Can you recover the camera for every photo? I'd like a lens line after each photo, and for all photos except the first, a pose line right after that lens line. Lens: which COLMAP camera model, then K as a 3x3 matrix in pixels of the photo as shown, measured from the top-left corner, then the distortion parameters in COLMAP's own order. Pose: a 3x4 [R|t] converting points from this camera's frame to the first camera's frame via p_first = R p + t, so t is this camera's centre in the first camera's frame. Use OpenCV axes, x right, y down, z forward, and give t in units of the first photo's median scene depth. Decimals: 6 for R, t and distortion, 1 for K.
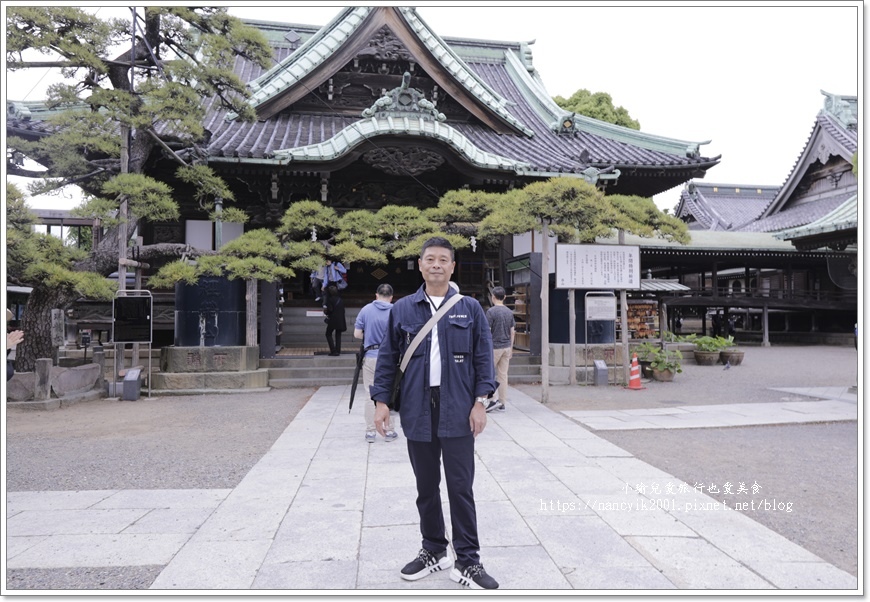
lens RADIAL K [[609.2, 0, 435.0], [0, 609.2, 301.0], [0, 0, 1]] dist [-0.005993, 0.004749]
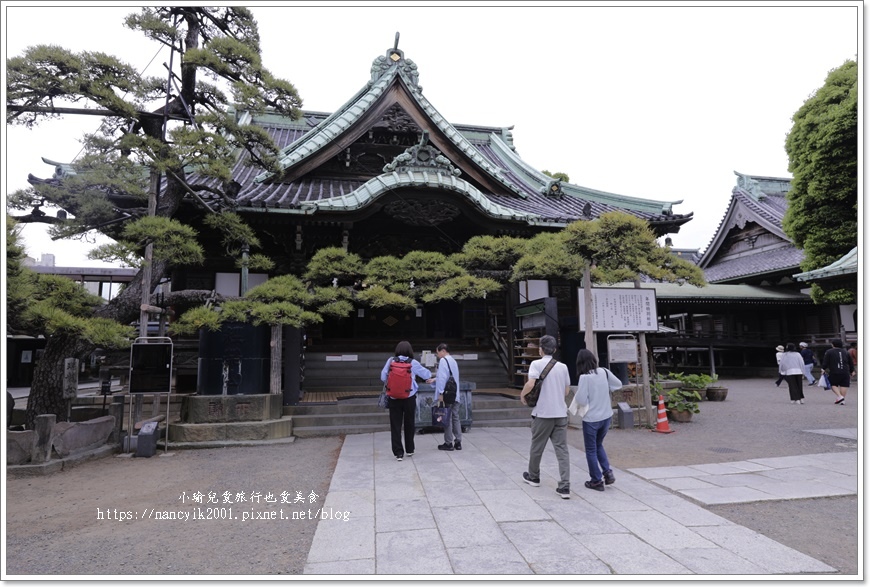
lens RADIAL K [[507.8, 0, 435.0], [0, 507.8, 293.5], [0, 0, 1]] dist [-0.049445, 0.030967]
pose [[0.999781, -0.008353, 0.019196, -0.056976], [0.010220, 0.995008, -0.099273, -0.002837], [-0.018271, 0.099447, 0.994875, 0.166635]]
